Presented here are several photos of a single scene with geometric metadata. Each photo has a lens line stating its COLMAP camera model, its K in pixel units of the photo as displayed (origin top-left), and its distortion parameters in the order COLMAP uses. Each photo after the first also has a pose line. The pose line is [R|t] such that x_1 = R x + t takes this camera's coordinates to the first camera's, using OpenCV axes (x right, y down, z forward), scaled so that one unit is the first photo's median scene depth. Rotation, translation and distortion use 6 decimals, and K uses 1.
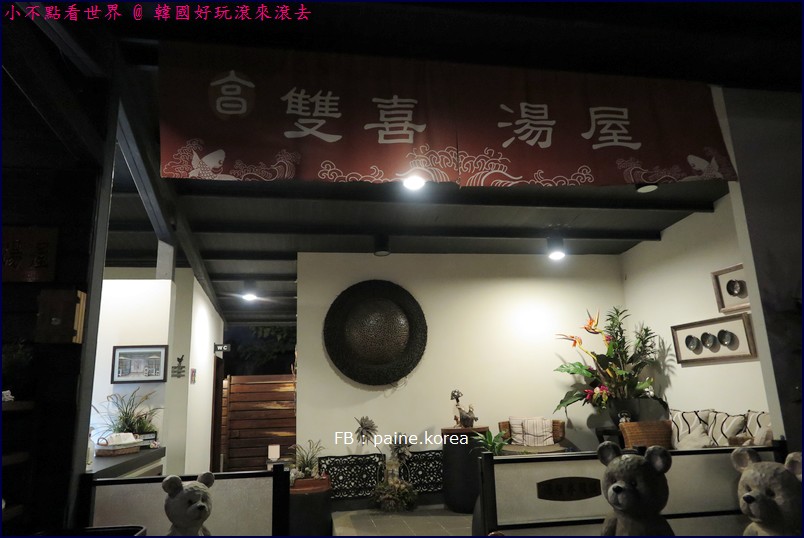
lens RADIAL K [[546.8, 0, 400.1], [0, 546.8, 268.7], [0, 0, 1]] dist [-0.006412, 0.000444]
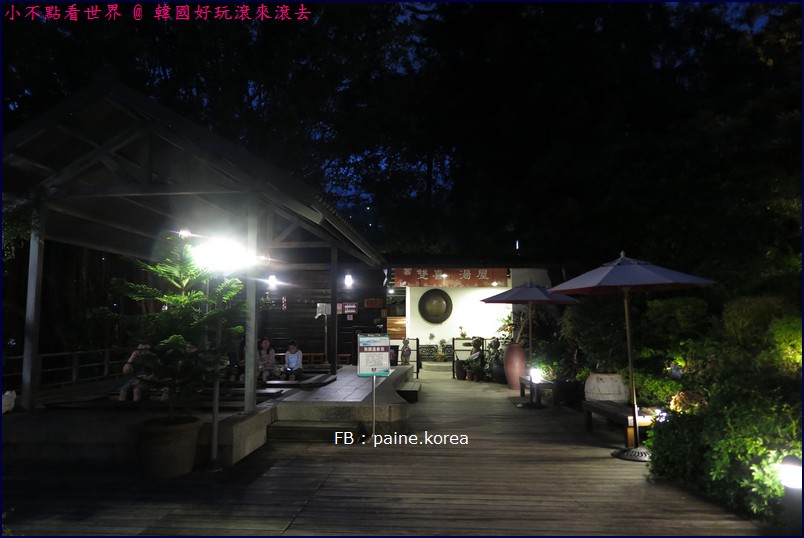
lens RADIAL K [[546.8, 0, 402.7], [0, 546.8, 269.1], [0, 0, 1]] dist [-0.006412, 0.000444]
pose [[0.993556, 0.015864, -0.112223, 0.119296], [-0.001315, 0.991703, 0.128543, -0.506193], [0.113331, -0.127567, 0.985334, -2.098986]]
